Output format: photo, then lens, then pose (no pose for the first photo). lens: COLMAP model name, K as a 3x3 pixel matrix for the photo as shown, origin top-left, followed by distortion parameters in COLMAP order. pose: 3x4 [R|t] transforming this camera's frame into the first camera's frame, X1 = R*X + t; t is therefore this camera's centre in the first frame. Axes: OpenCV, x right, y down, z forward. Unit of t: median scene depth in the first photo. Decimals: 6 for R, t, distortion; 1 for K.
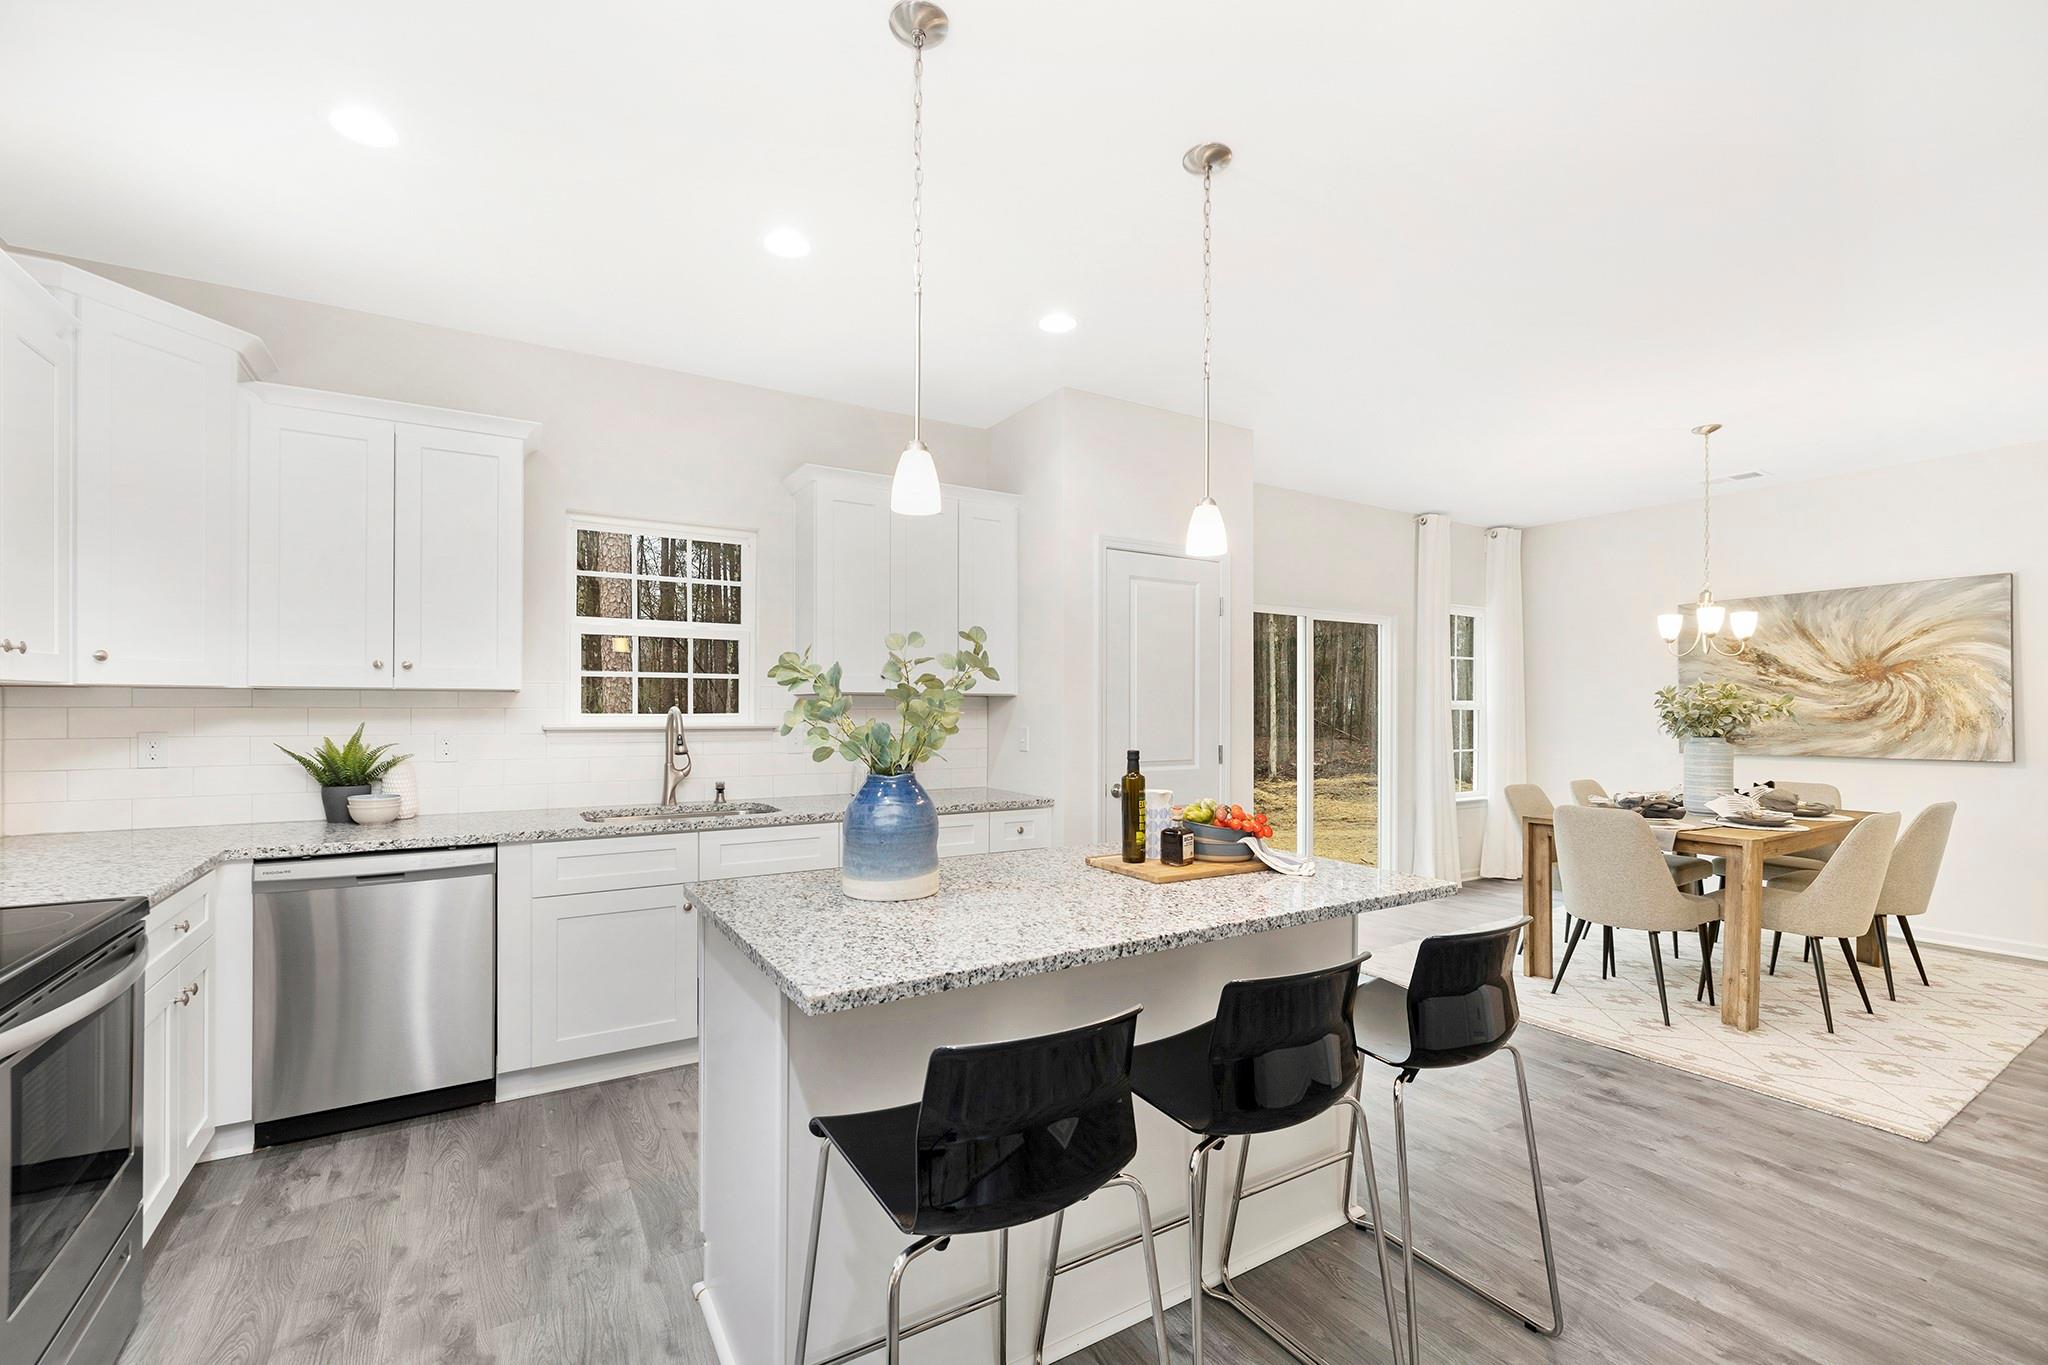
lens RADIAL K [[869.0, 0, 1016.8], [0, 869.0, 707.2], [0, 0, 1]] dist [-0.002276, 0.001829]
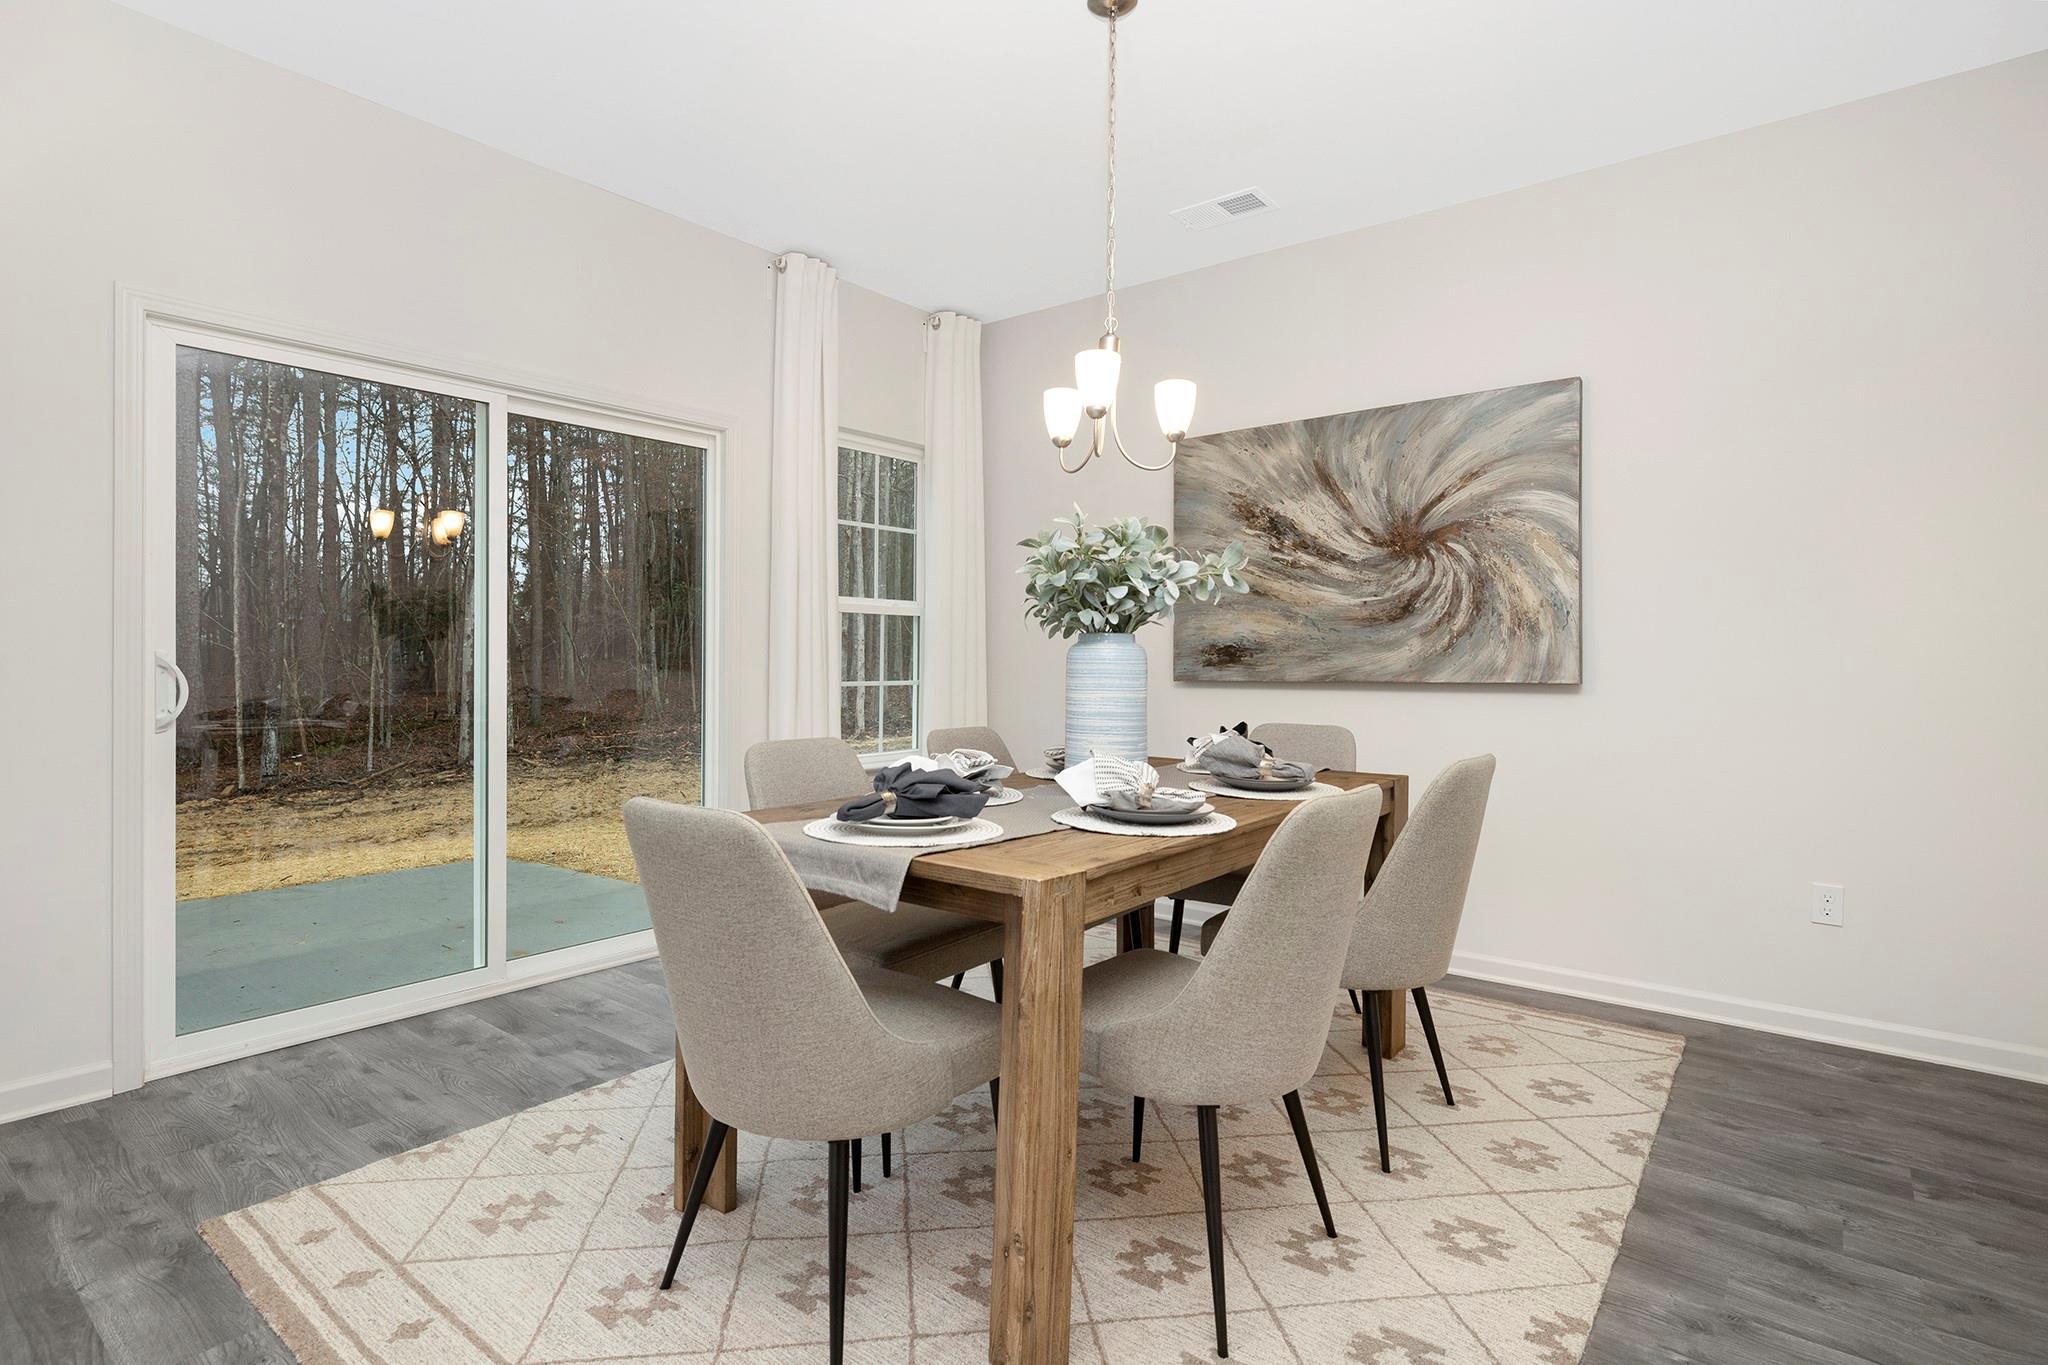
lens RADIAL K [[1011.2, 0, 1018.3], [0, 1011.2, 663.4], [0, 0, 1]] dist [-0.003645, -0.000247]
pose [[0.941673, 0.001087, 0.336528, 0.488680], [-0.004042, 0.999959, 0.008081, 0.040808], [-0.336505, -0.008970, 0.941639, 0.423498]]
